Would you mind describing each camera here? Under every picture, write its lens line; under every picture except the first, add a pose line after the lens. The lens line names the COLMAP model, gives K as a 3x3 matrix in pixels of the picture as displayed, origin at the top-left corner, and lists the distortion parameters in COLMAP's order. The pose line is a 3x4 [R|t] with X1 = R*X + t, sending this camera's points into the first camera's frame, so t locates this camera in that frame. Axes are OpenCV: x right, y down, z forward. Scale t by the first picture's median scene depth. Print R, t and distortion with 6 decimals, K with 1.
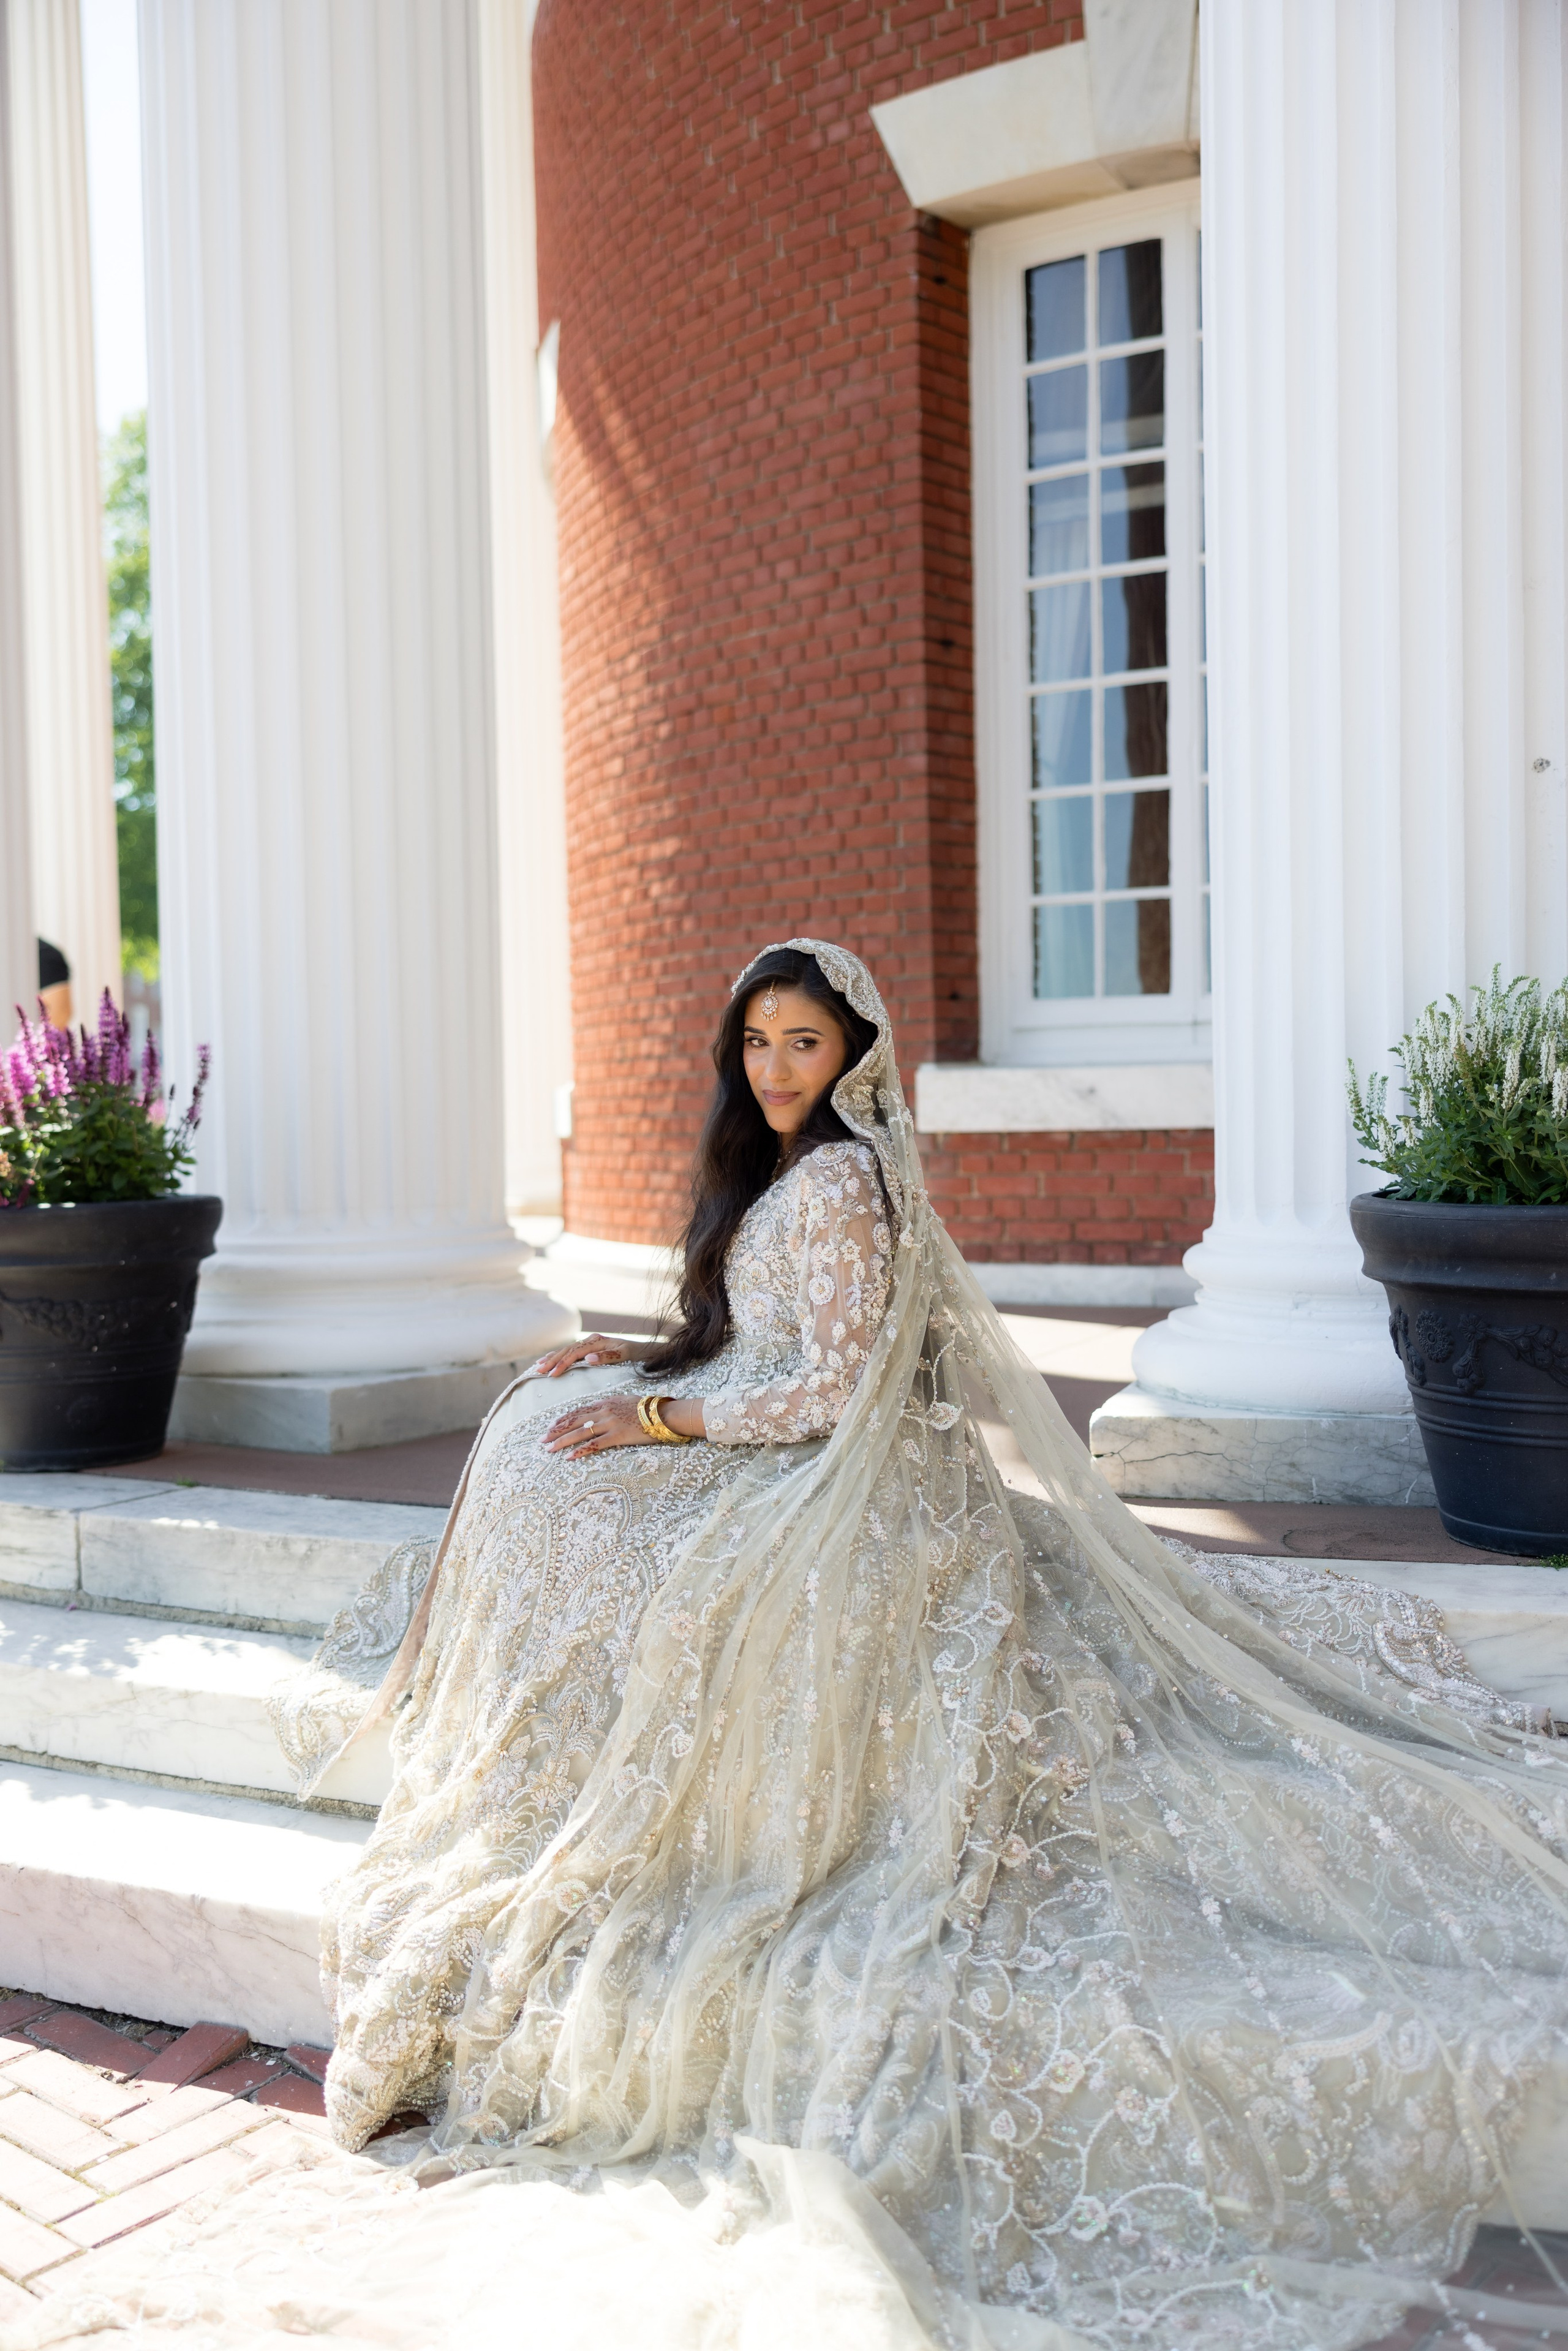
lens RADIAL K [[2287.5, 0, 784.0], [0, 2287.5, 1175.5], [0, 0, 1]] dist [0.017981, 0.028068]
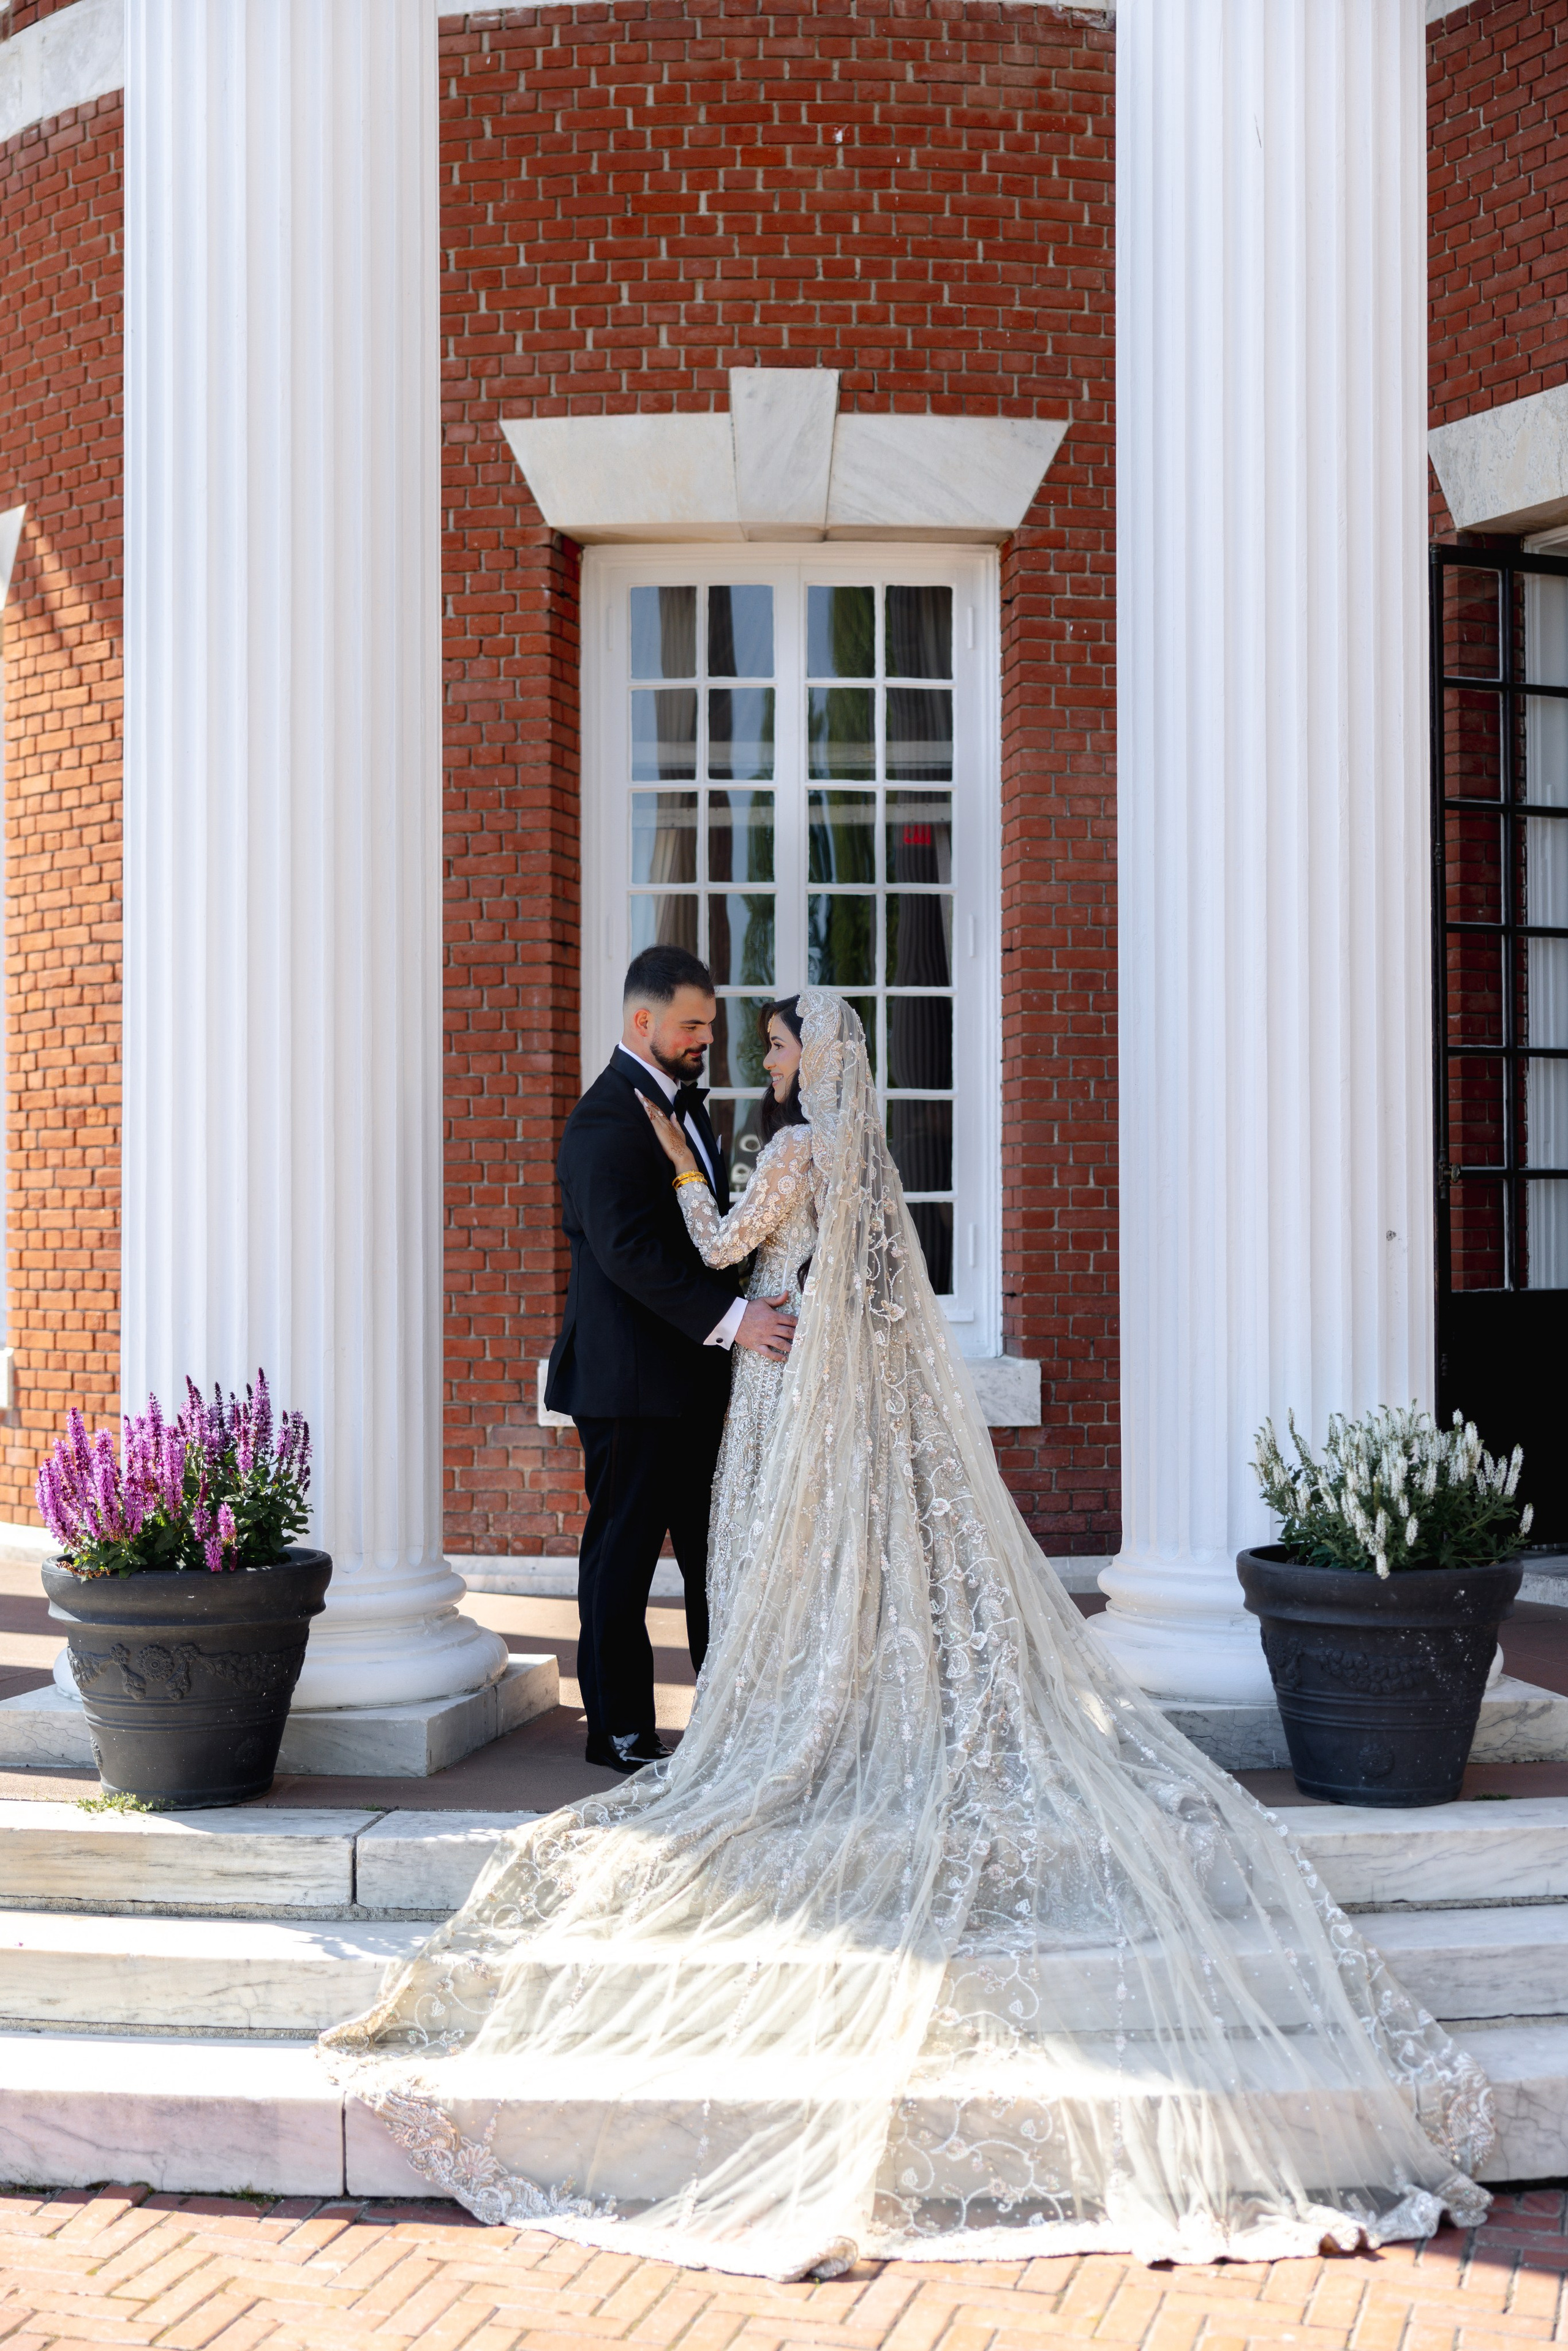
lens RADIAL K [[3132.1, 0, 906.0], [0, 3132.1, 1180.8], [0, 0, 1]] dist [0.011012, 0.031444]
pose [[0.888714, 0.028471, 0.457577, -0.793415], [-0.007203, 0.998814, -0.048157, -0.112803], [-0.458405, 0.039502, 0.887865, -0.564272]]
